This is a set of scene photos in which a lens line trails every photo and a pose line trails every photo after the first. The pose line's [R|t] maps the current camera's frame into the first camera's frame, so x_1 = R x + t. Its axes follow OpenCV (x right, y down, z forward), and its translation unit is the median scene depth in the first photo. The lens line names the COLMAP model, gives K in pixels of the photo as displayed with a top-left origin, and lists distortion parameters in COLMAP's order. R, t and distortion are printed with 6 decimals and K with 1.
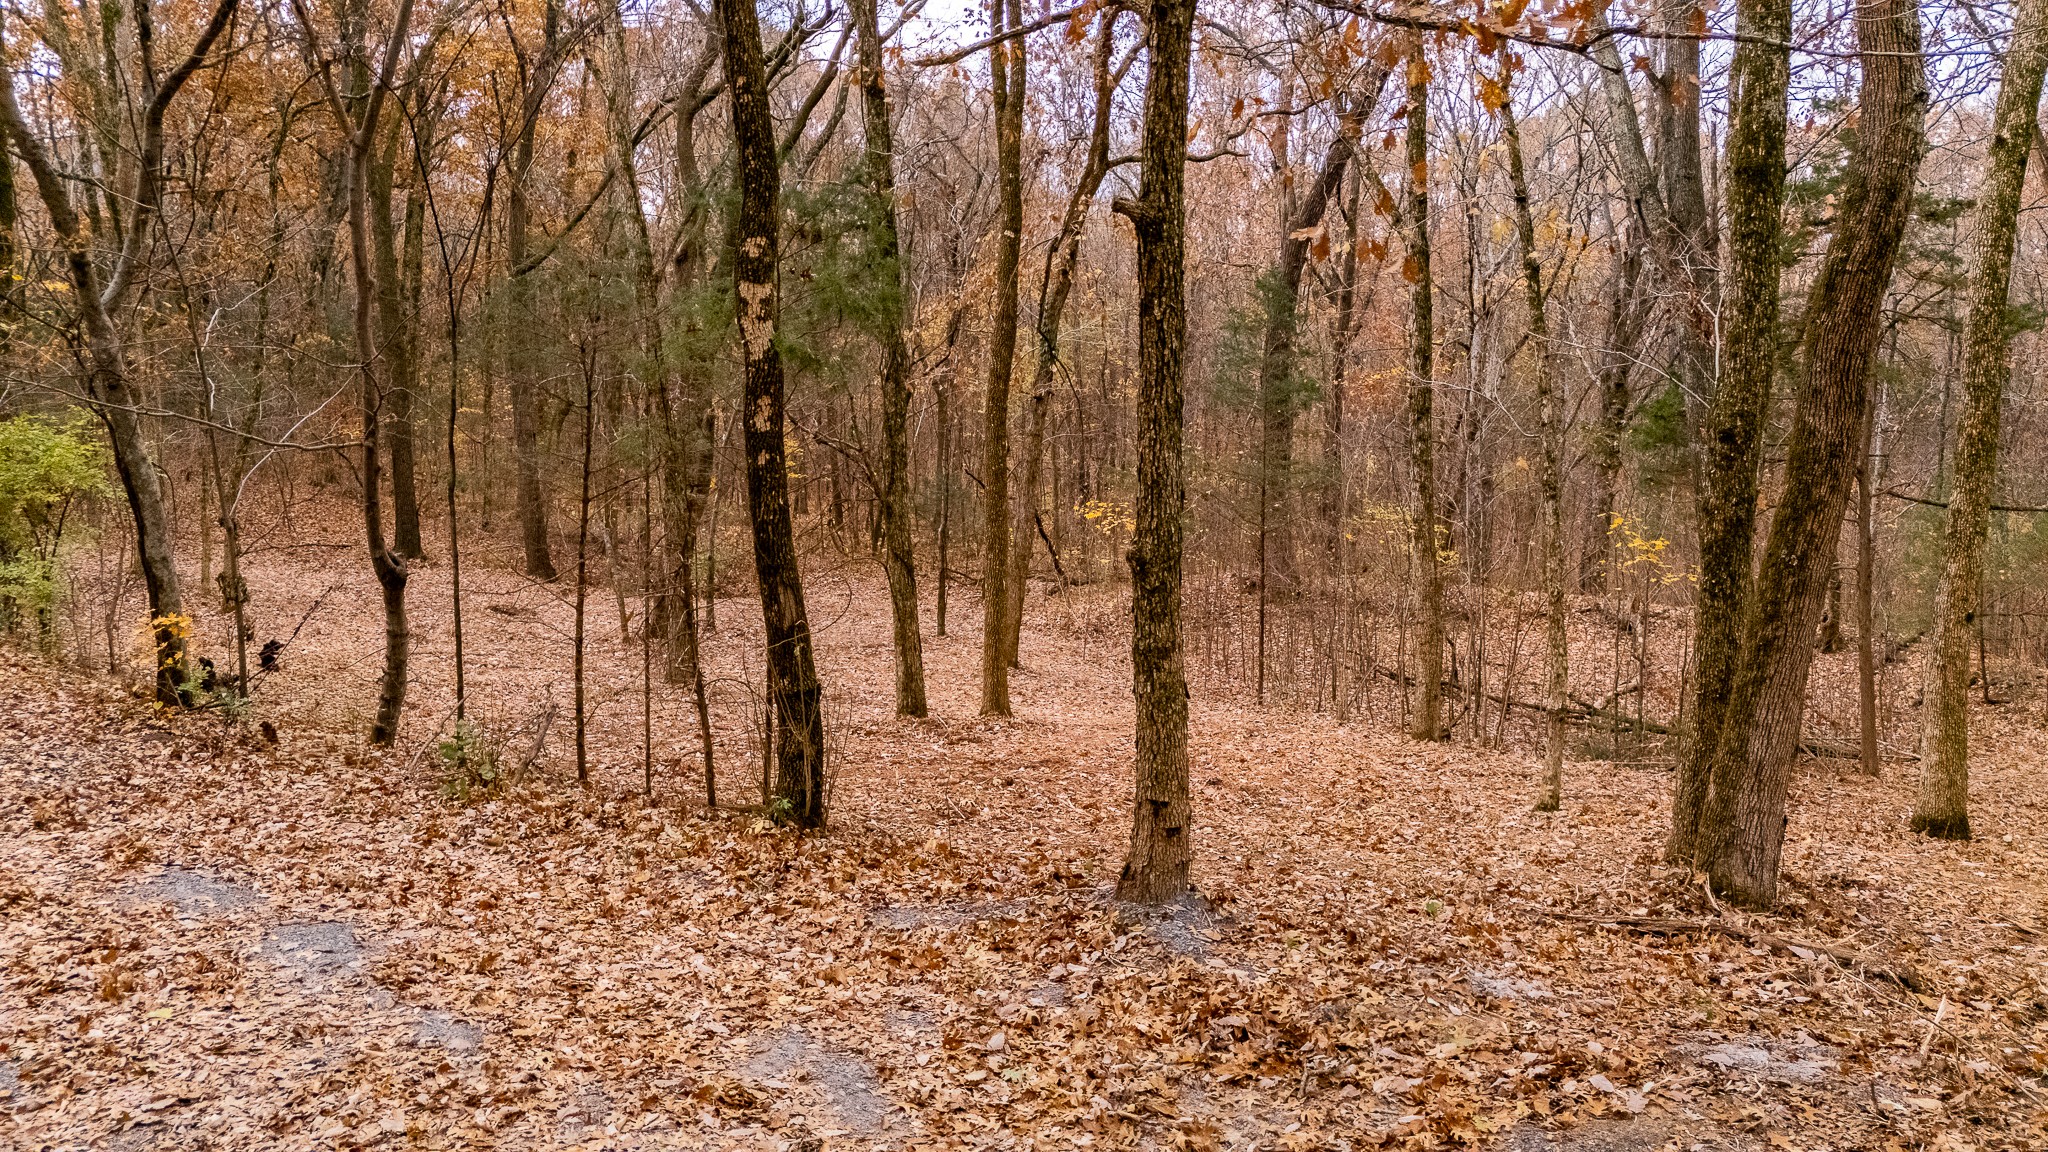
lens RADIAL K [[1476.4, 0, 1032.6], [0, 1476.4, 559.9], [0, 0, 1]] dist [0.032634, -0.033003]
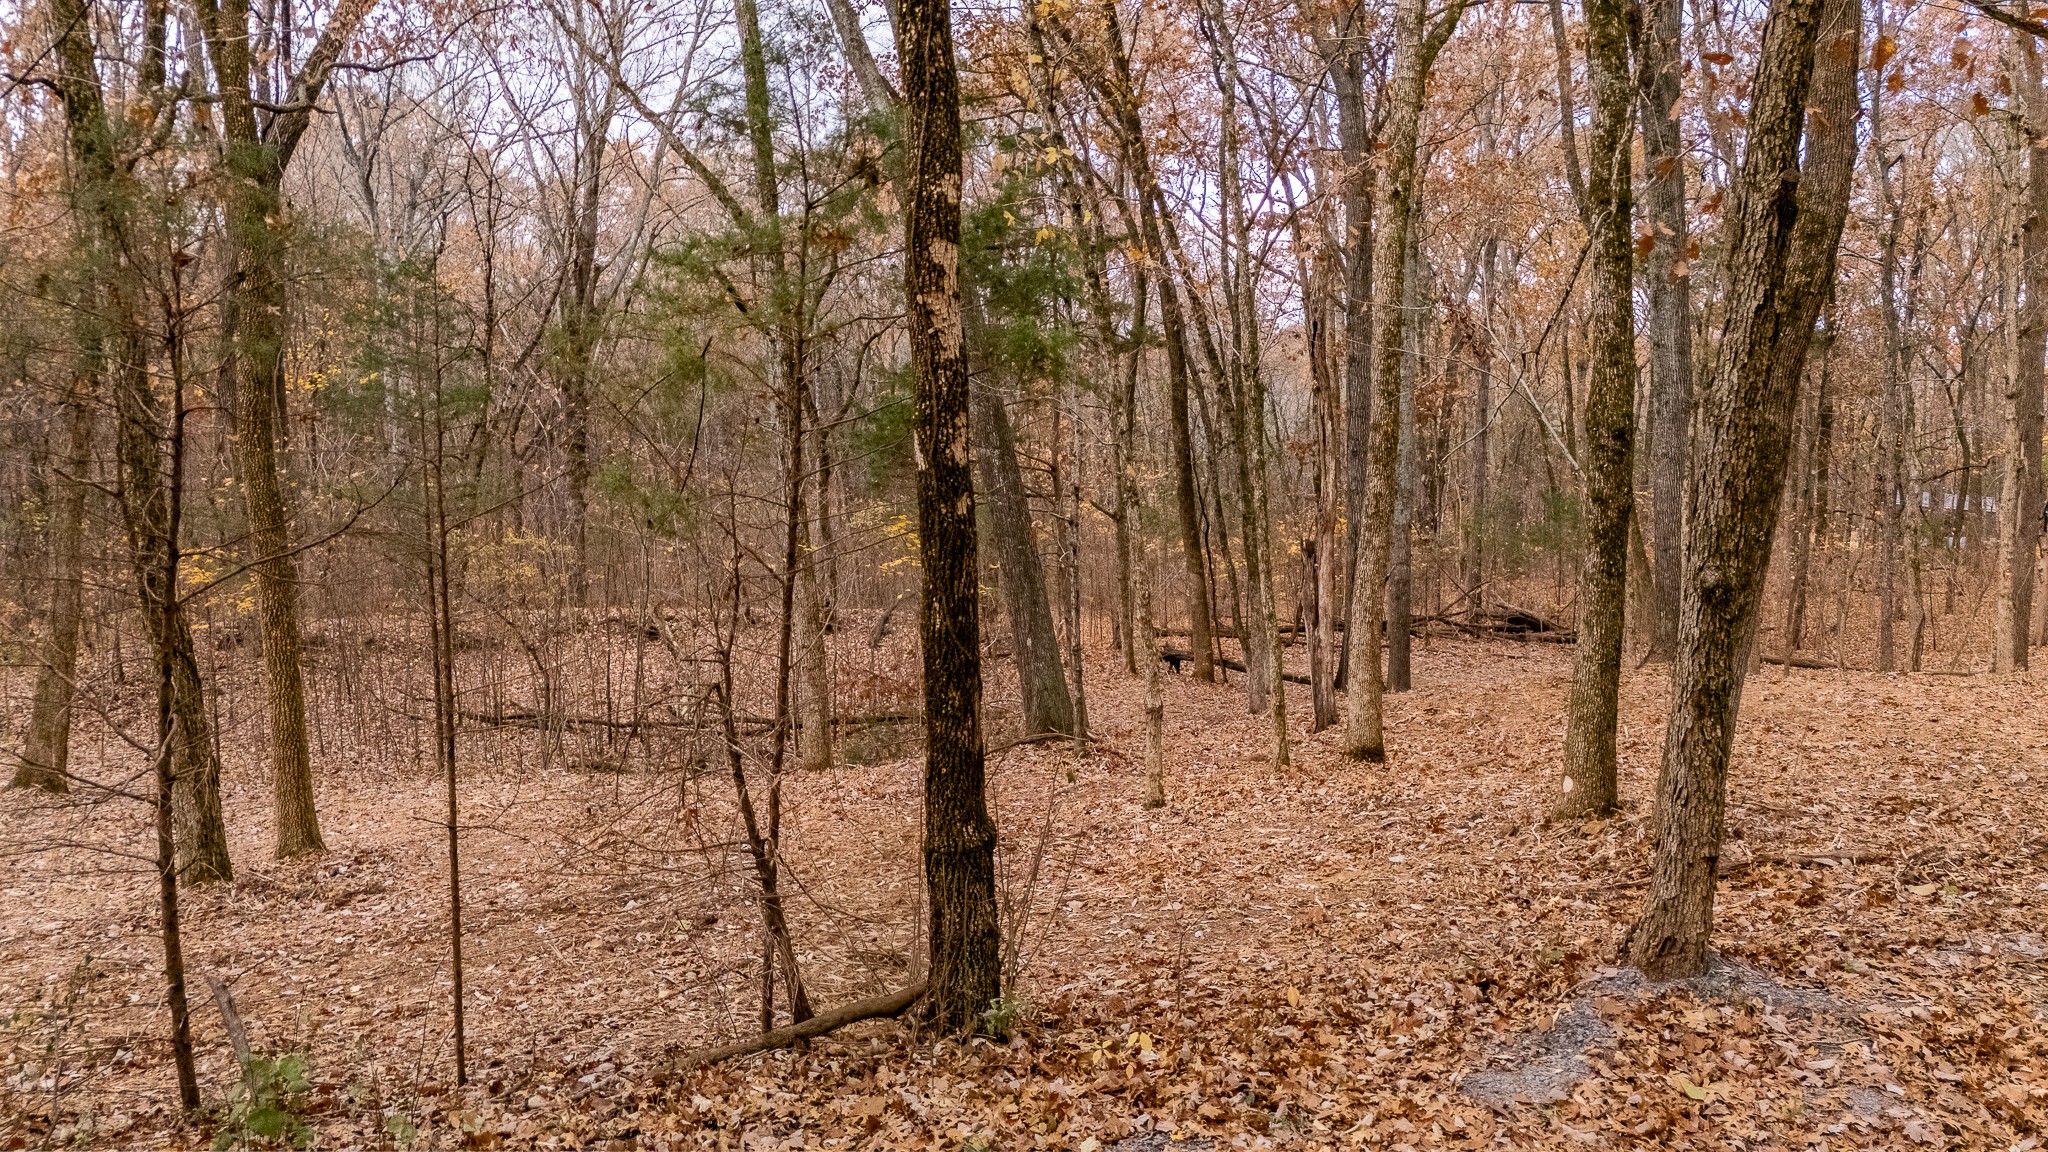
lens RADIAL K [[1476.4, 0, 1022.3], [0, 1476.4, 586.6], [0, 0, 1]] dist [0.032634, -0.033003]
pose [[0.684282, -0.099228, 0.722435, -0.444032], [0.091304, 0.994561, 0.050123, -0.042930], [-0.723479, 0.031663, 0.689620, 0.359731]]
